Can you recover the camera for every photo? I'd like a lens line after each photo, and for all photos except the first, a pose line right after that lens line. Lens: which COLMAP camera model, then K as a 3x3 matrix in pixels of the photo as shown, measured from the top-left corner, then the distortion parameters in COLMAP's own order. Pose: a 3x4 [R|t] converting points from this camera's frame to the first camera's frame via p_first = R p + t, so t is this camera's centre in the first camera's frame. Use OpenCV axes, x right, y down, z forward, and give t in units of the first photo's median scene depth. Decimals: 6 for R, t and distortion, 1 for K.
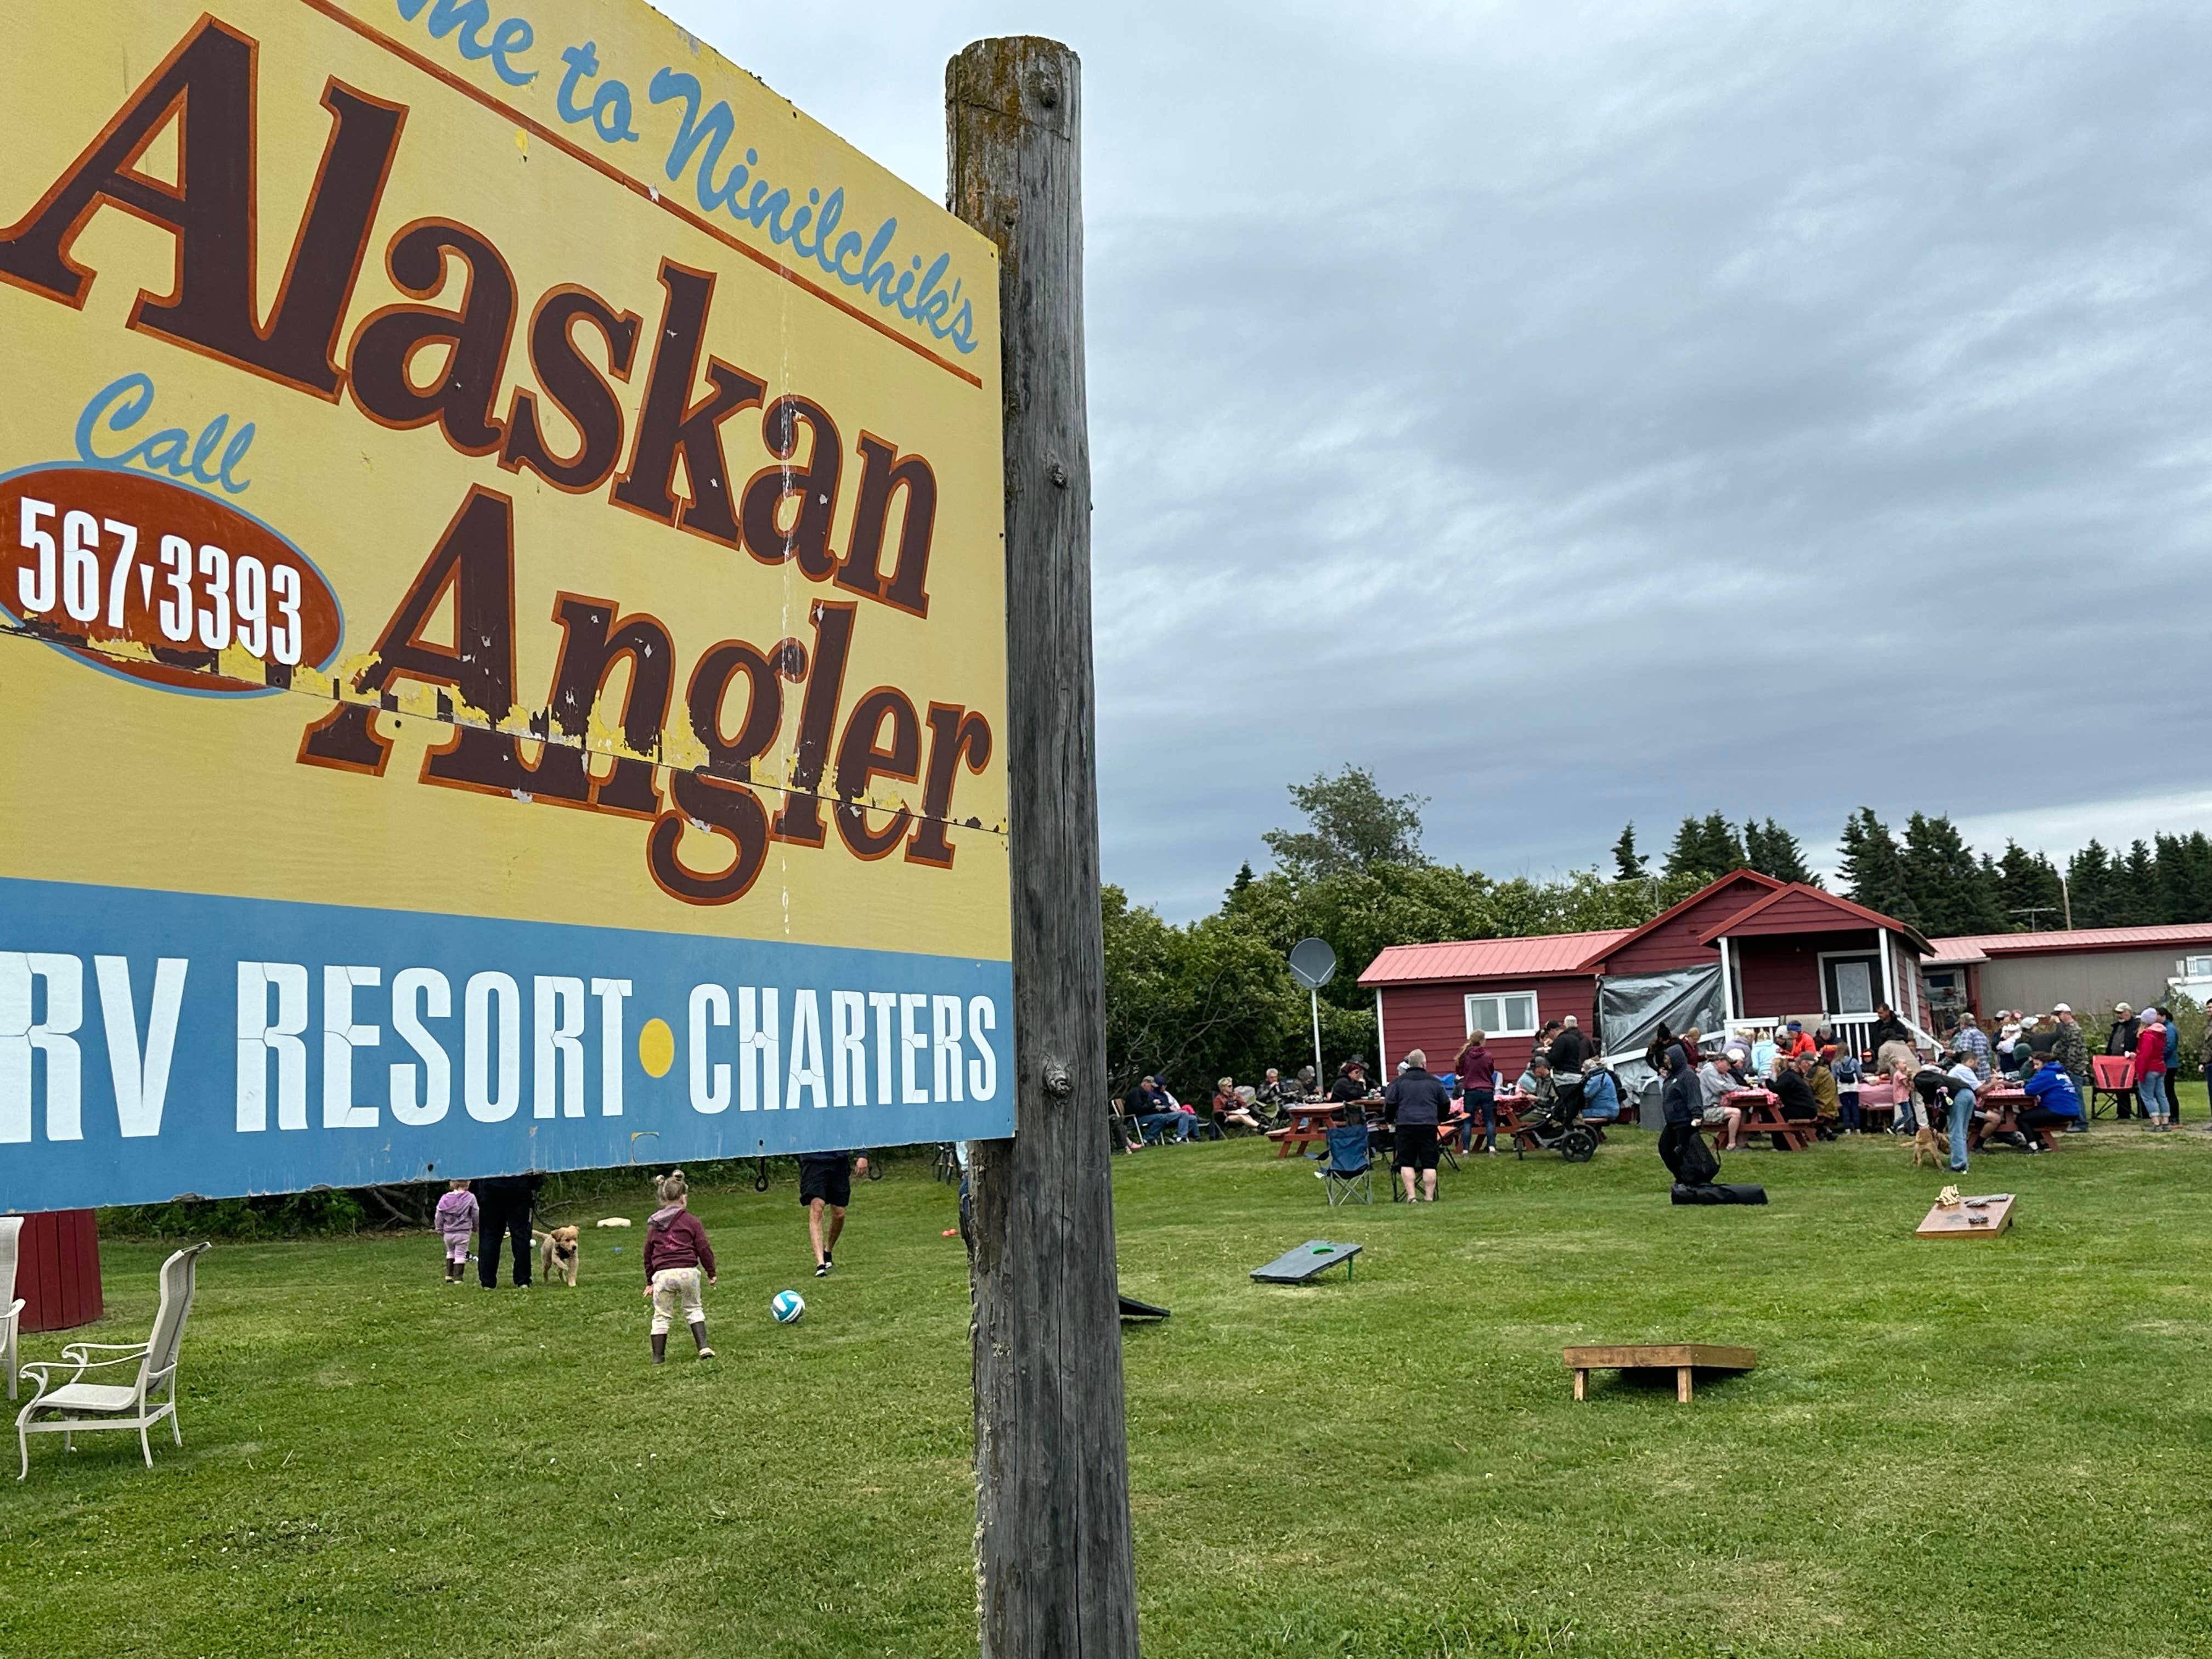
lens RADIAL K [[2187.5, 0, 1109.2], [0, 2187.5, 835.6], [0, 0, 1]] dist [0.094124, 0.000000]
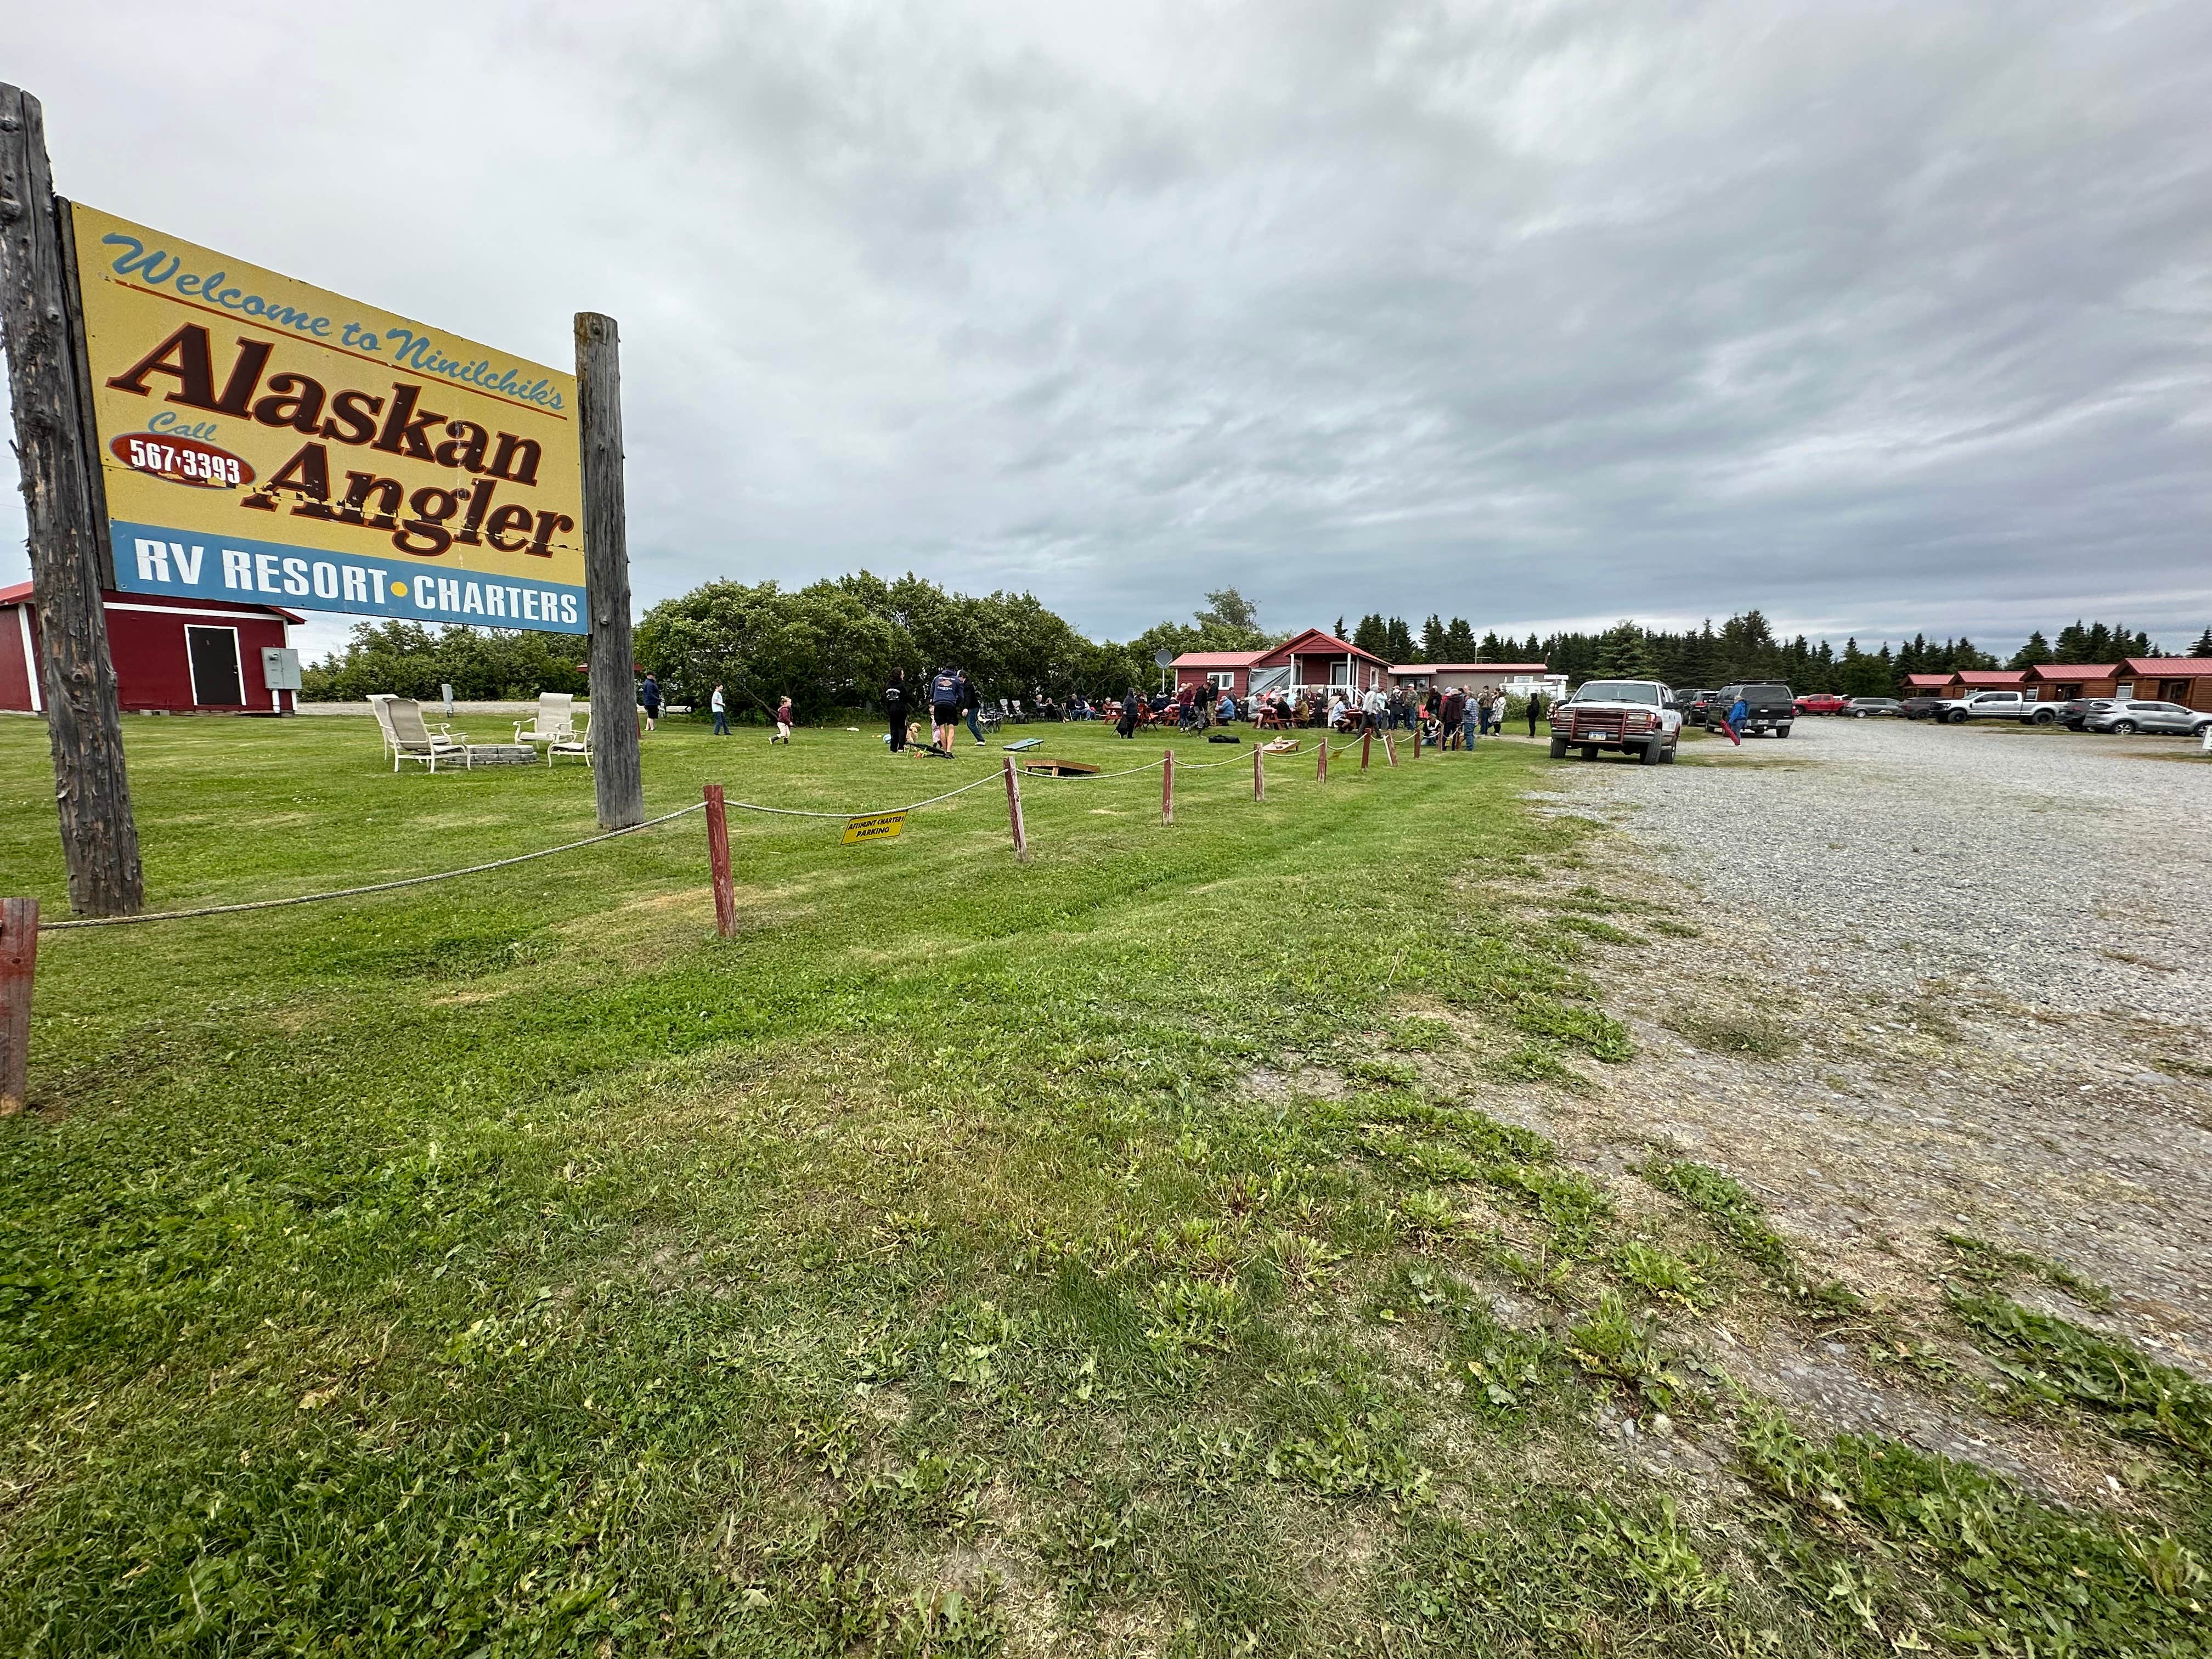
lens RADIAL K [[863.0, 0, 1119.6], [0, 863.0, 809.9], [0, 0, 1]] dist [-0.004205, 0.001196]
pose [[0.997267, 0.062278, -0.039758, 1.198879], [-0.051821, 0.973105, 0.224457, 0.064866], [0.052668, -0.221783, 0.973673, -0.578858]]
